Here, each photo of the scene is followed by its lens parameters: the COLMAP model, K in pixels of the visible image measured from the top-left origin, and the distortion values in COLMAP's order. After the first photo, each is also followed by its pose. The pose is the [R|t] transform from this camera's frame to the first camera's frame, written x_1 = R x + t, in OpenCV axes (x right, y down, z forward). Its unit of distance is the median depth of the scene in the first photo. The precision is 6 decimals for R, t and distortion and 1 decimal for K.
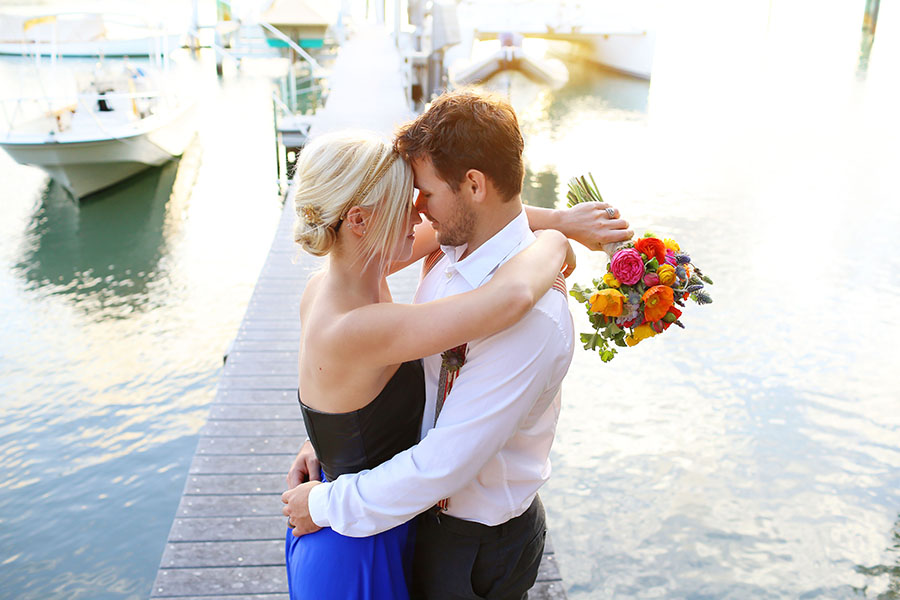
lens RADIAL K [[868.2, 0, 481.1], [0, 868.2, 299.7], [0, 0, 1]] dist [0.088047, -0.288676]
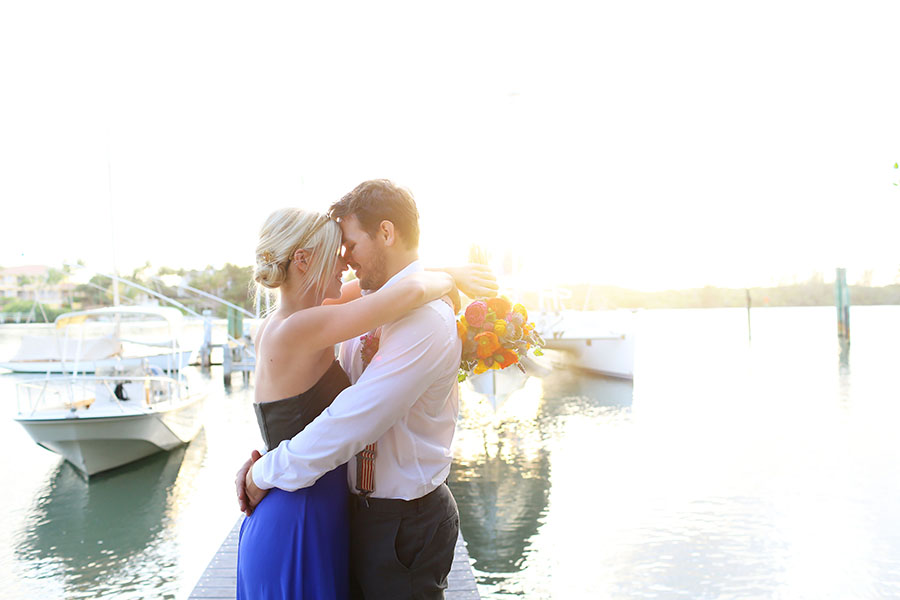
lens RADIAL K [[877.2, 0, 453.4], [0, 877.2, 297.6], [0, 0, 1]] dist [-0.094313, 0.142388]
pose [[0.998502, -0.047146, -0.027780, 0.037614], [0.033441, 0.927550, -0.372200, 0.137577], [0.043315, 0.370713, 0.927737, -0.068202]]
